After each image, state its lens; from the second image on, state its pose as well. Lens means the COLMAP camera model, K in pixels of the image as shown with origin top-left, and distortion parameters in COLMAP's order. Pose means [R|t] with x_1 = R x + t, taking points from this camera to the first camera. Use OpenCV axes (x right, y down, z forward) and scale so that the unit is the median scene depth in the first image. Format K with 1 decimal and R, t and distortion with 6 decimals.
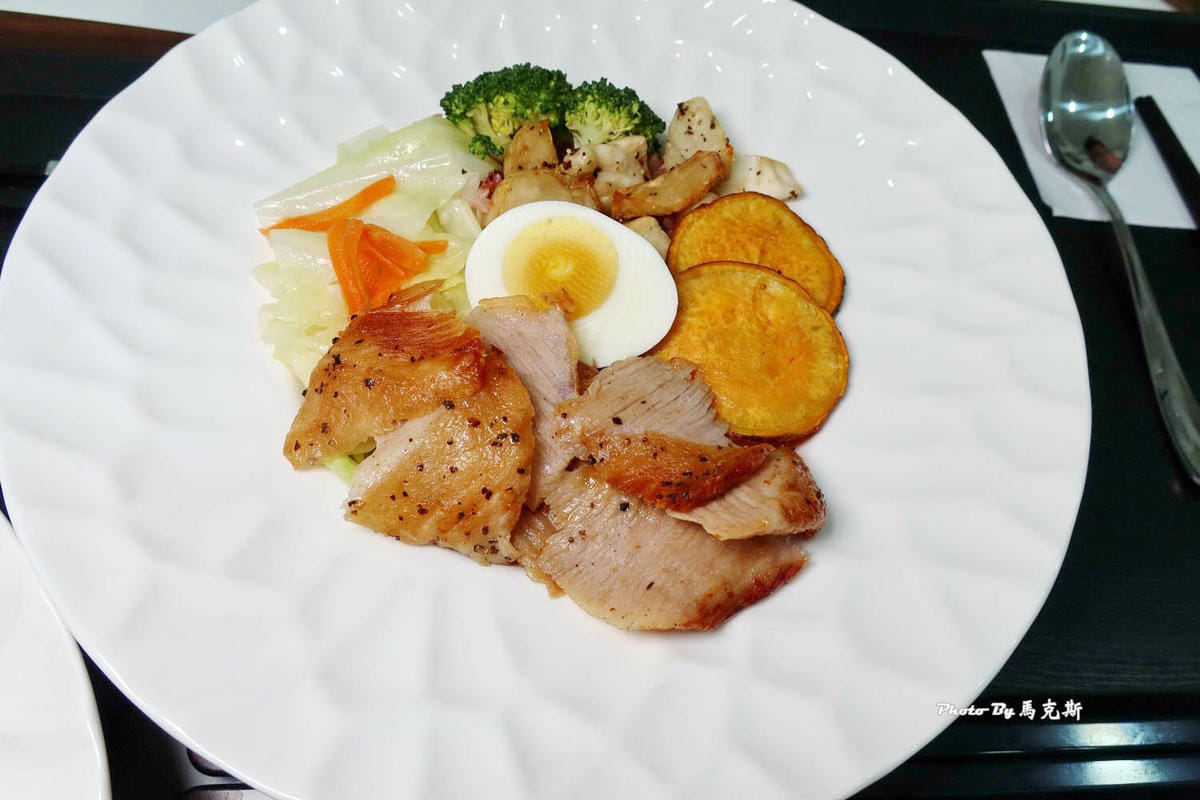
lens RADIAL K [[812.5, 0, 600.0], [0, 812.5, 400.0], [0, 0, 1]] dist [-0.024945, -0.000483]
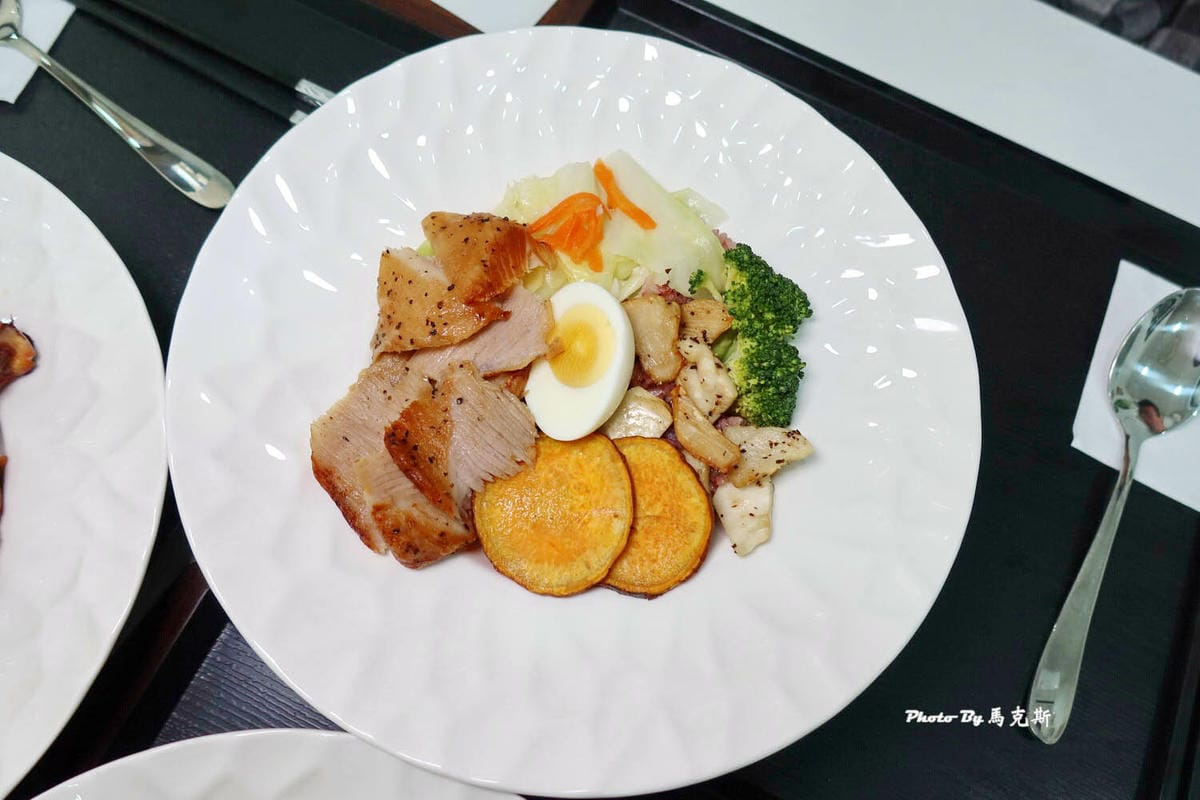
lens RADIAL K [[812.5, 0, 600.0], [0, 812.5, 400.0], [0, 0, 1]] dist [-0.024945, -0.000483]
pose [[0.130138, 0.908985, -0.395993, 0.548298], [-0.901937, 0.274408, 0.333480, -0.597310], [0.411792, 0.313763, 0.855558, -0.079021]]
